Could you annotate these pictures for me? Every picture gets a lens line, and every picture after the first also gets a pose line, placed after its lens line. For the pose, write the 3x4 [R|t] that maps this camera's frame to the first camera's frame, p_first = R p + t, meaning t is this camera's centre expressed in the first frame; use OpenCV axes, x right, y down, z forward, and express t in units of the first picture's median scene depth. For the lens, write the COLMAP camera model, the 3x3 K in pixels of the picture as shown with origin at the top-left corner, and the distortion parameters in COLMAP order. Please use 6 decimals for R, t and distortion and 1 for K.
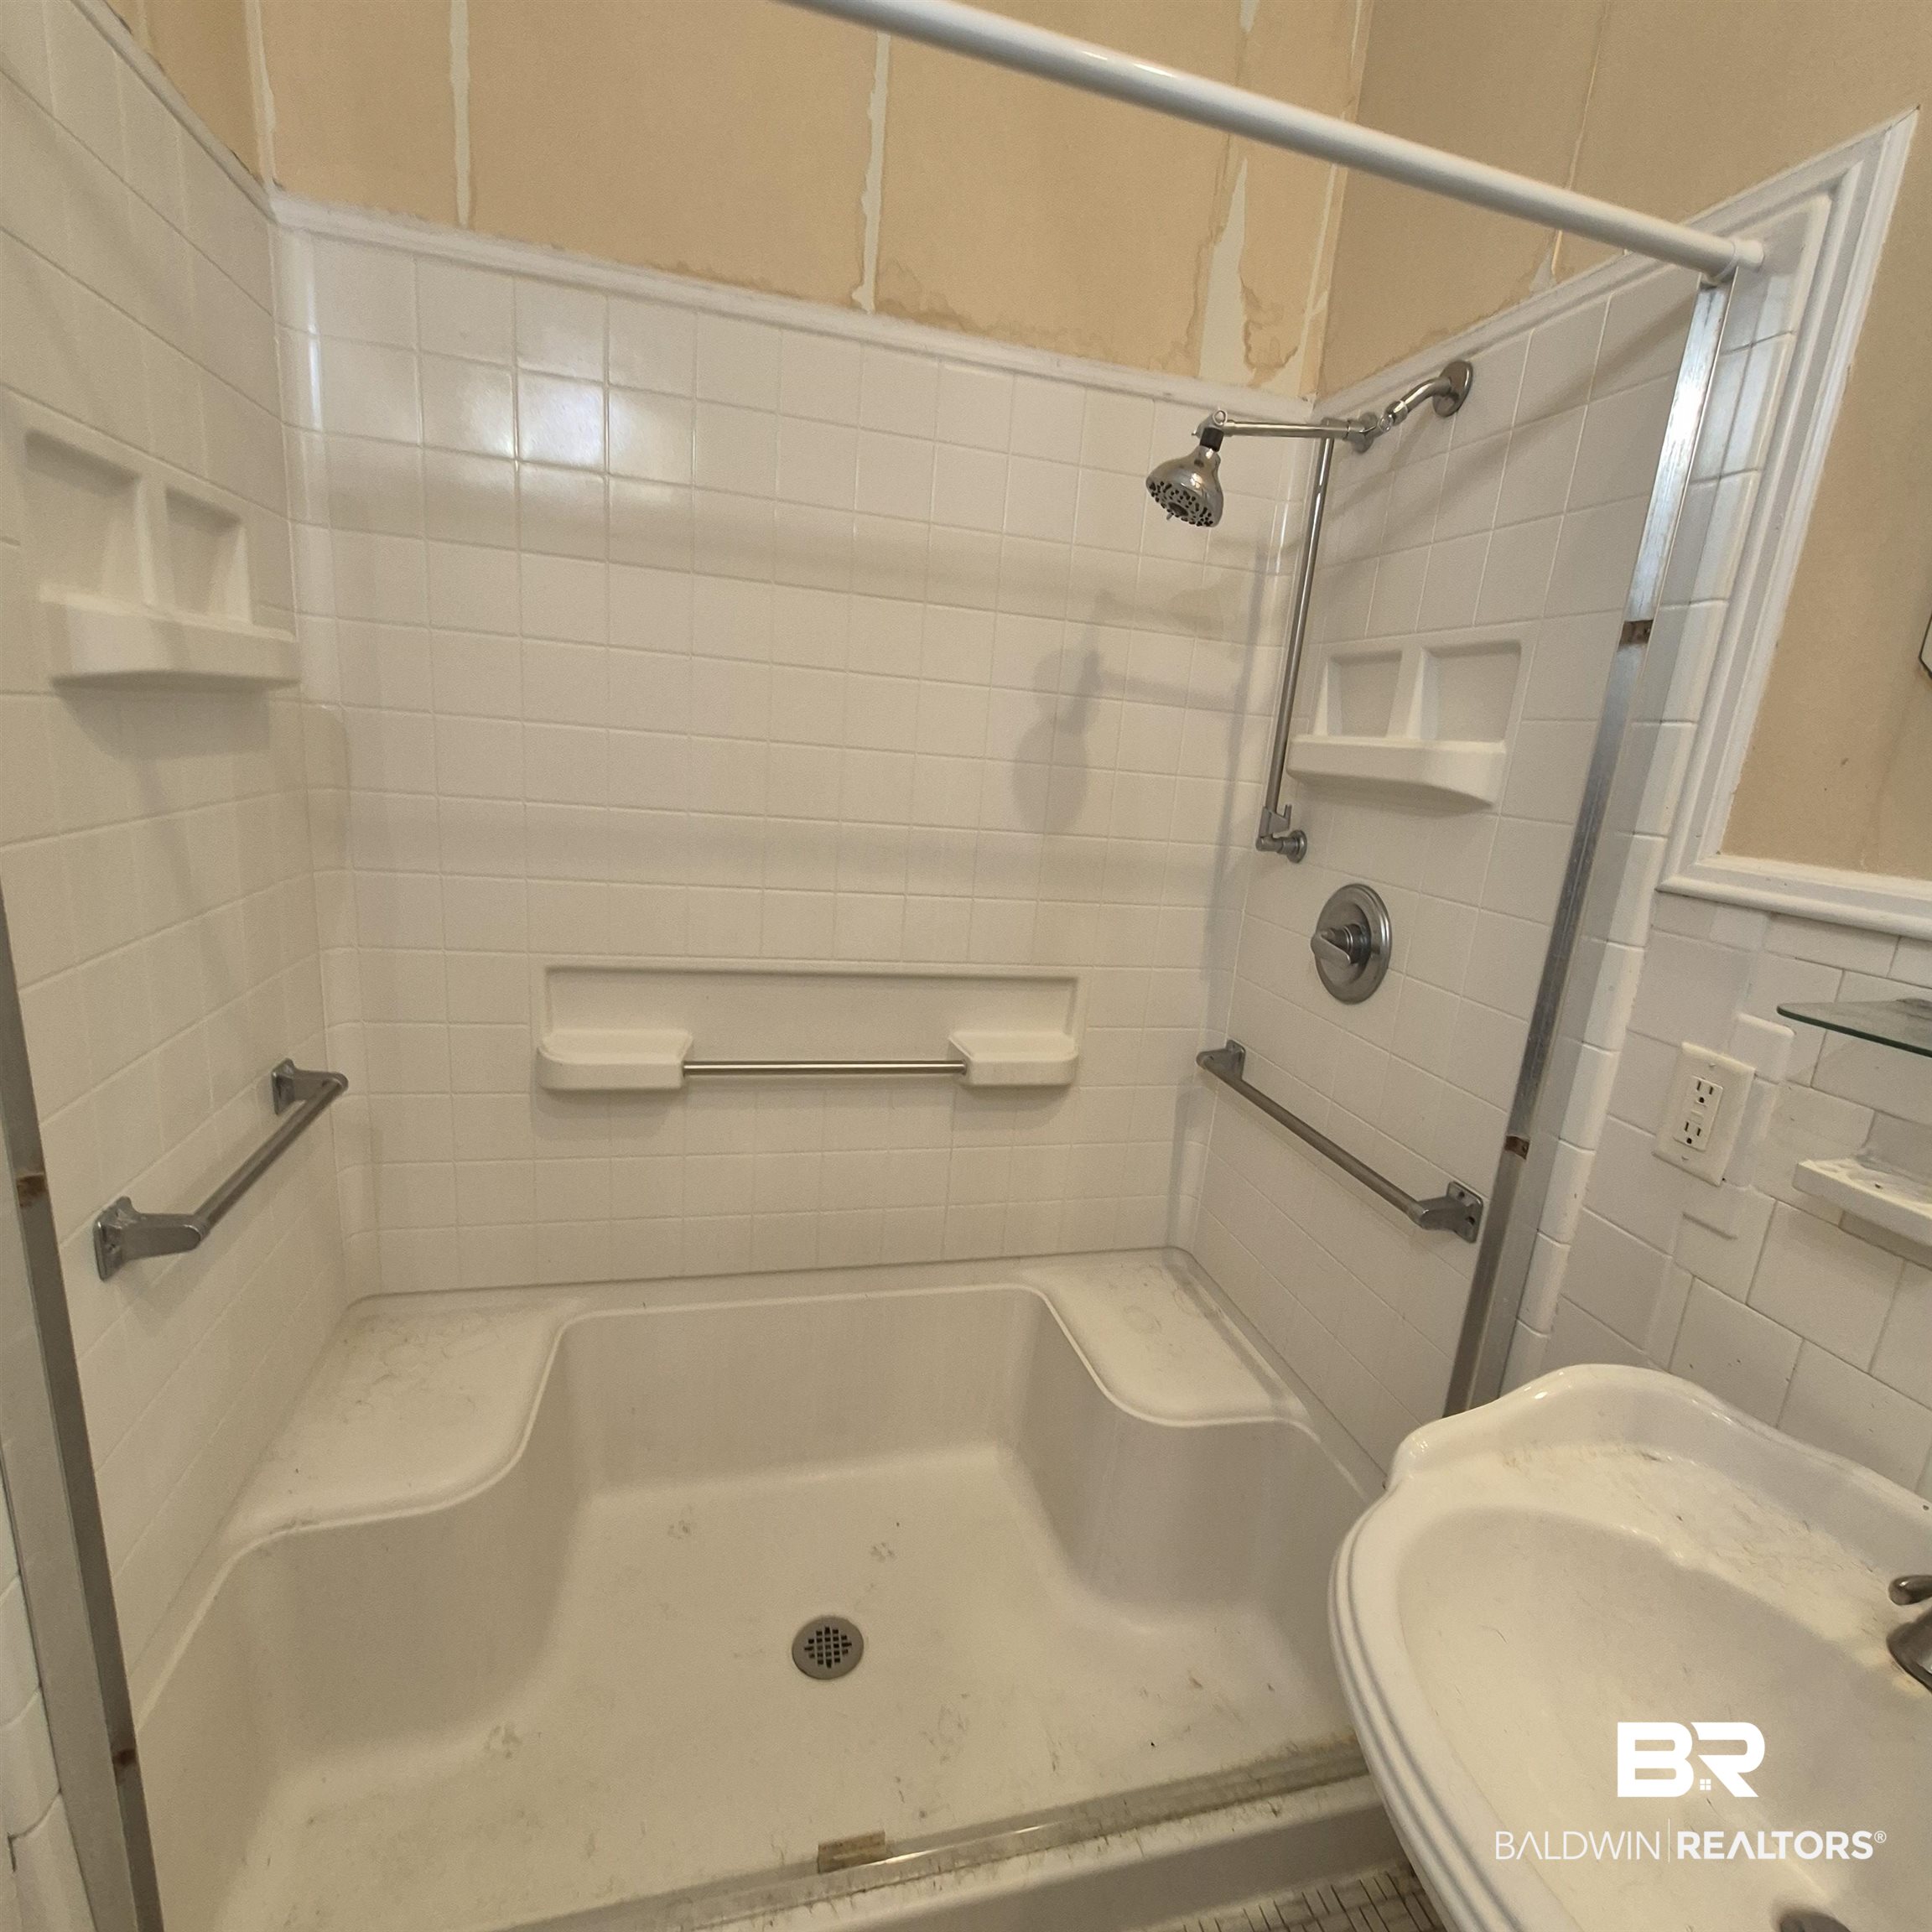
lens RADIAL K [[1008.5, 0, 990.1], [0, 1008.5, 998.8], [0, 0, 1]] dist [0.003930, -0.003006]
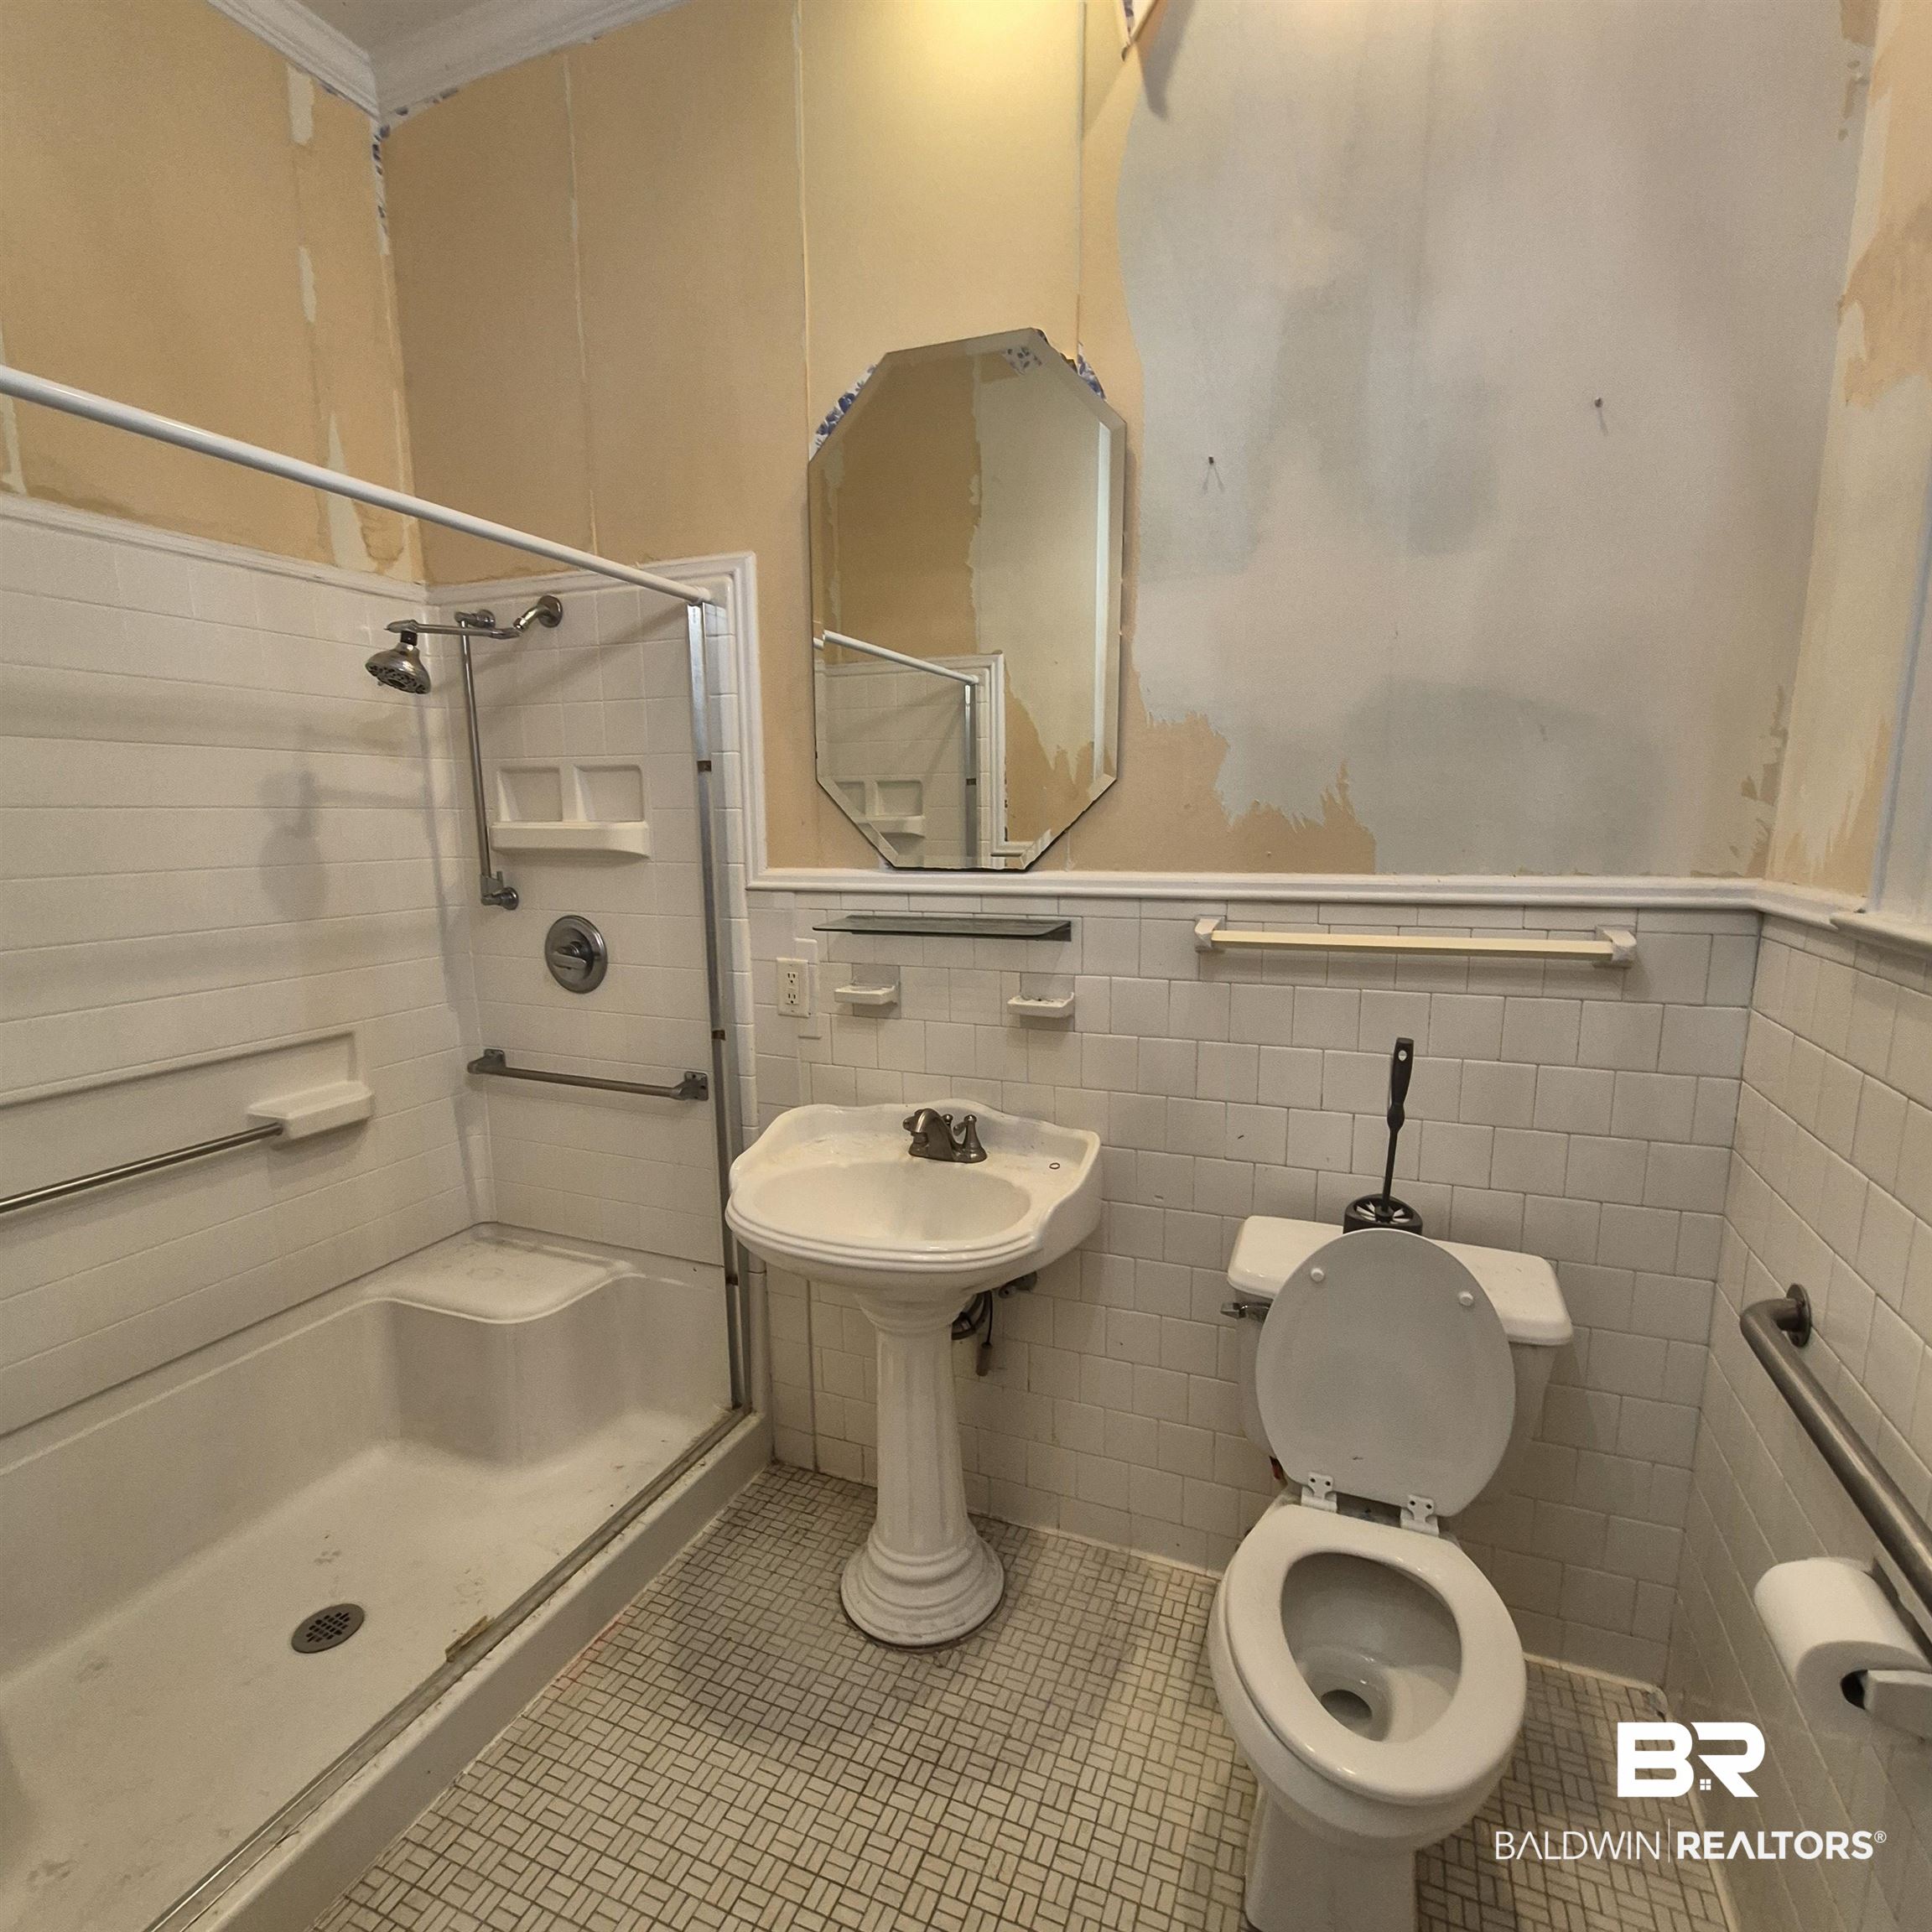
lens RADIAL K [[1008.5, 0, 972.4], [0, 1008.5, 974.4], [0, 0, 1]] dist [0.003930, -0.003006]
pose [[0.620680, -0.211323, 0.755049, -0.425951], [0.254274, 0.965199, 0.061117, 0.033860], [-0.741688, 0.154055, 0.652814, -0.433727]]
